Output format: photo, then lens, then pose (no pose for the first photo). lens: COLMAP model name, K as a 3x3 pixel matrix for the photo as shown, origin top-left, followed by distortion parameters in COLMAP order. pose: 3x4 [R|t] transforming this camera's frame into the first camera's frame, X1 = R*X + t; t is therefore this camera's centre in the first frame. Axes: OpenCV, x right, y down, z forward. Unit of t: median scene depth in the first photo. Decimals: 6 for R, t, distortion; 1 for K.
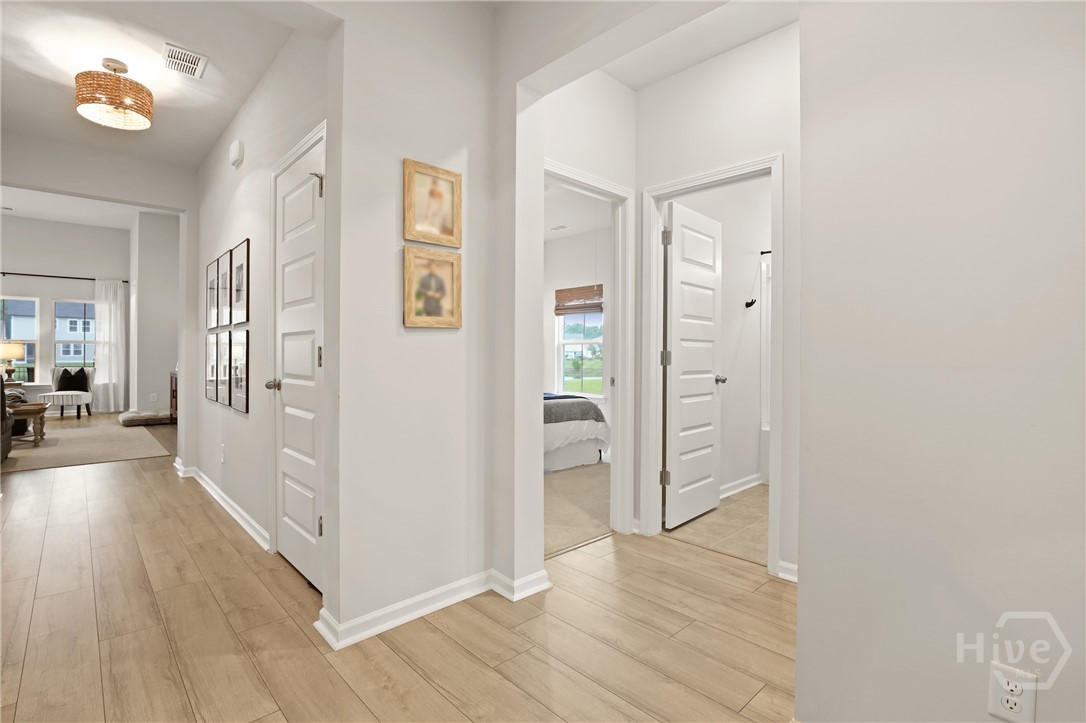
lens RADIAL K [[508.1, 0, 538.9], [0, 508.1, 353.2], [0, 0, 1]] dist [-0.029779, 0.006508]
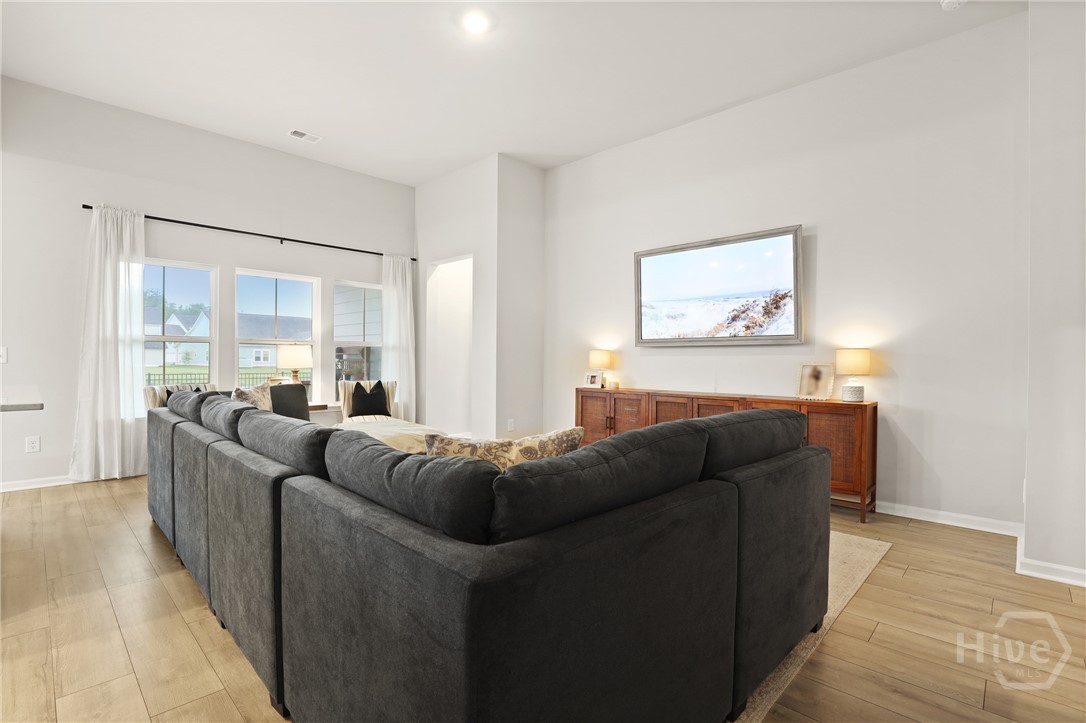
lens RADIAL K [[508.1, 0, 544.1], [0, 508.1, 363.5], [0, 0, 1]] dist [-0.029779, 0.006508]
pose [[0.998007, 0.008036, 0.062597, -0.727649], [-0.008806, 0.999889, 0.012034, -0.006034], [-0.062494, -0.012561, 0.997966, 0.284981]]
